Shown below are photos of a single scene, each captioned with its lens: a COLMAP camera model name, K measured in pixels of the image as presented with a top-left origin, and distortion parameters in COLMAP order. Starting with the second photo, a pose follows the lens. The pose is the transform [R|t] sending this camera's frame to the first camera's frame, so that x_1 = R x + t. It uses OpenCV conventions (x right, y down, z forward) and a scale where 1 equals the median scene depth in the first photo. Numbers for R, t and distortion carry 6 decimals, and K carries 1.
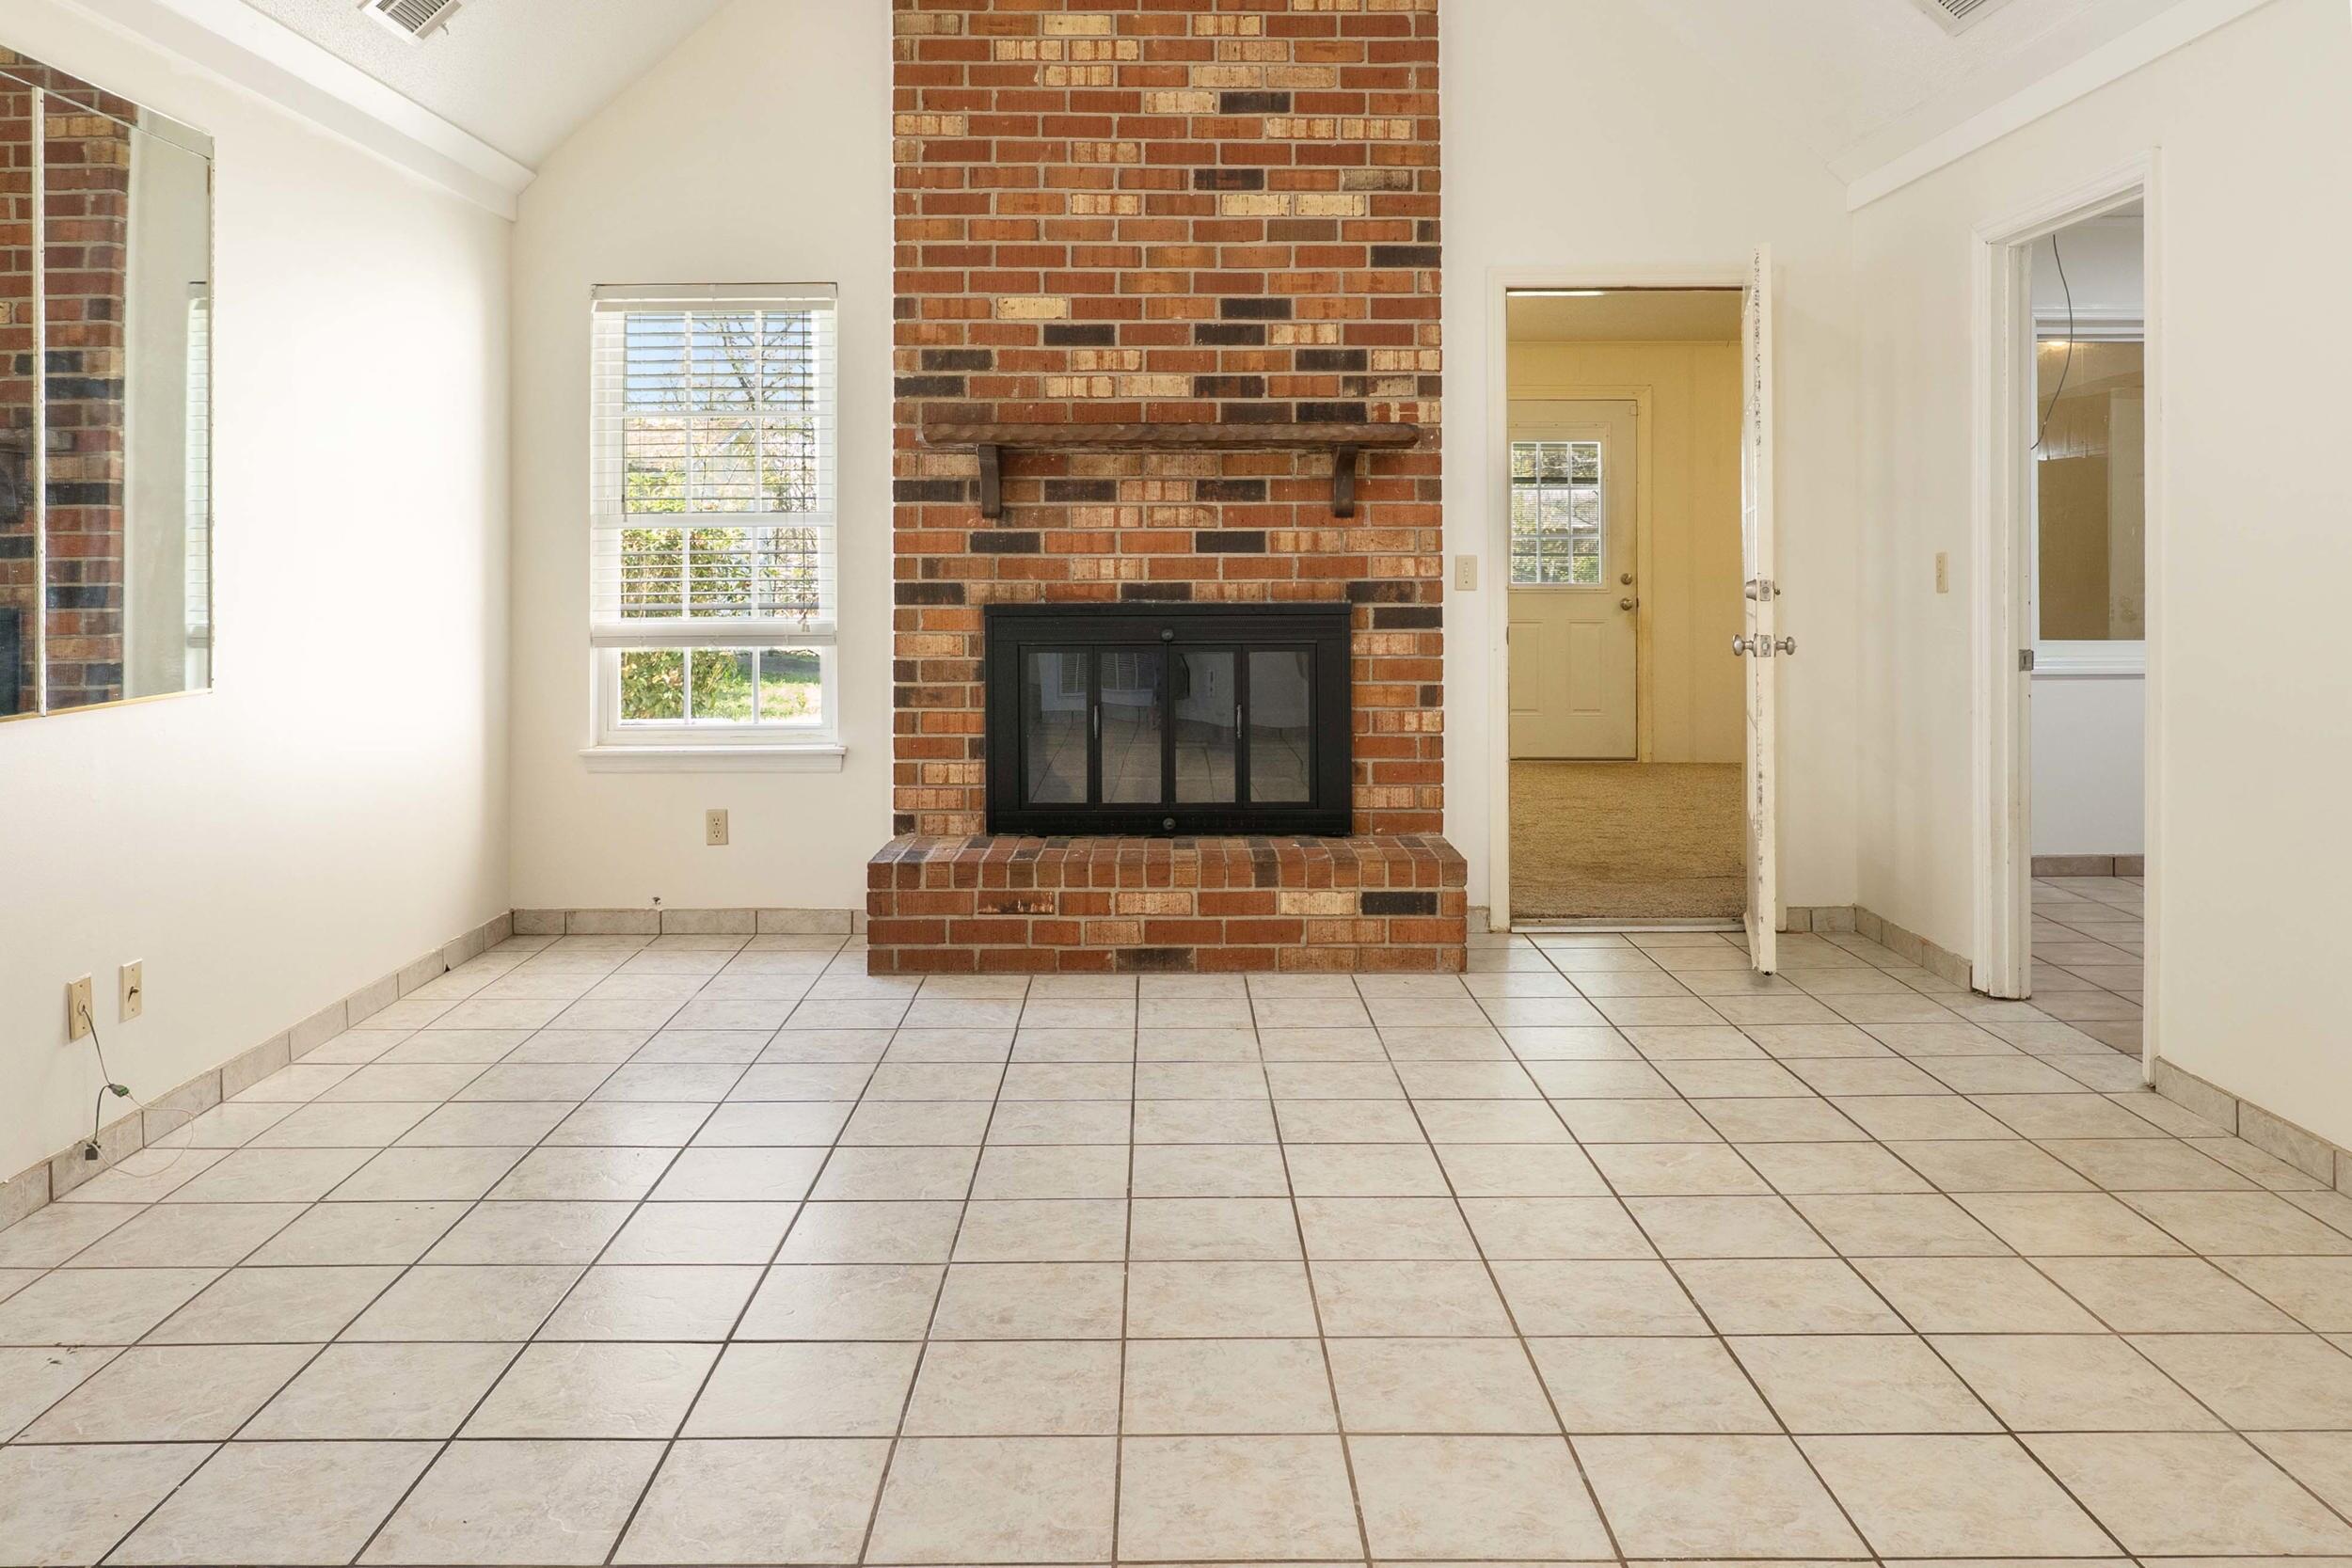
lens RADIAL K [[1729.3, 0, 1166.1], [0, 1729.3, 776.2], [0, 0, 1]] dist [-0.004148, -0.002758]
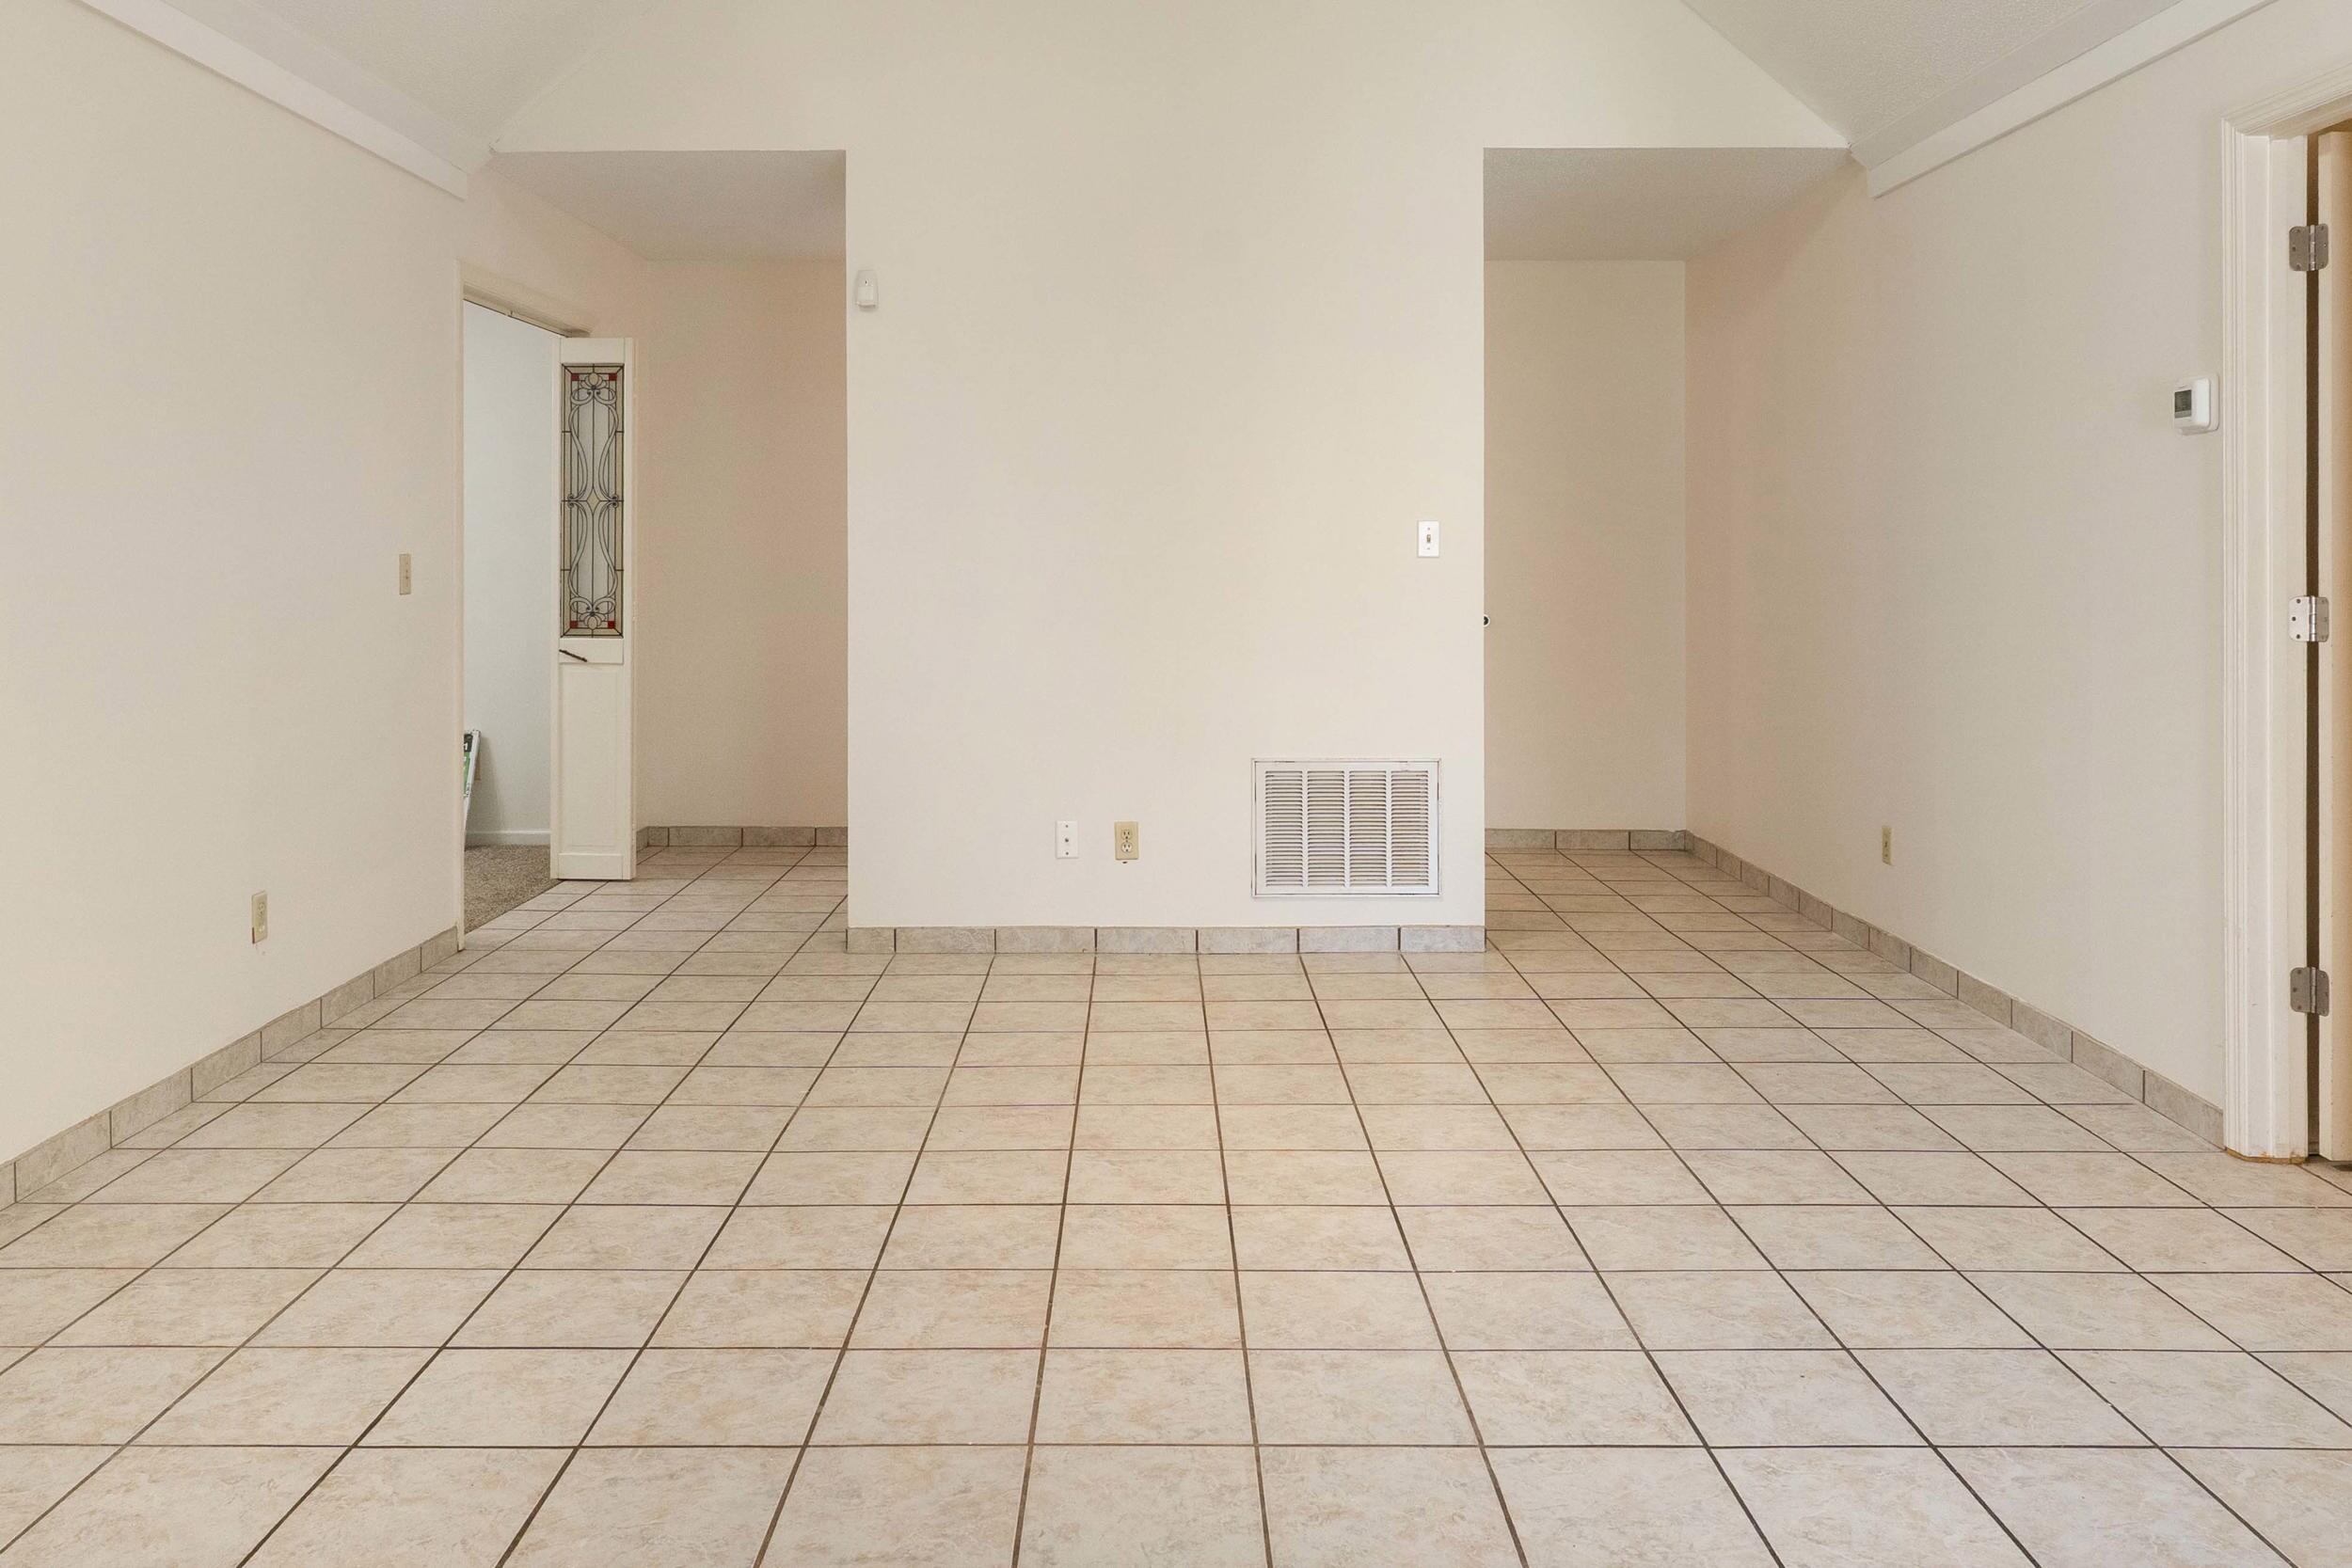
lens RADIAL K [[1729.3, 0, 1166.1], [0, 1729.3, 776.2], [0, 0, 1]] dist [-0.004148, -0.002758]
pose [[-0.999991, 0.003233, -0.002901, 0.011427], [0.002424, 0.969530, 0.244960, -0.100804], [0.003605, 0.244950, -0.969529, 0.812113]]
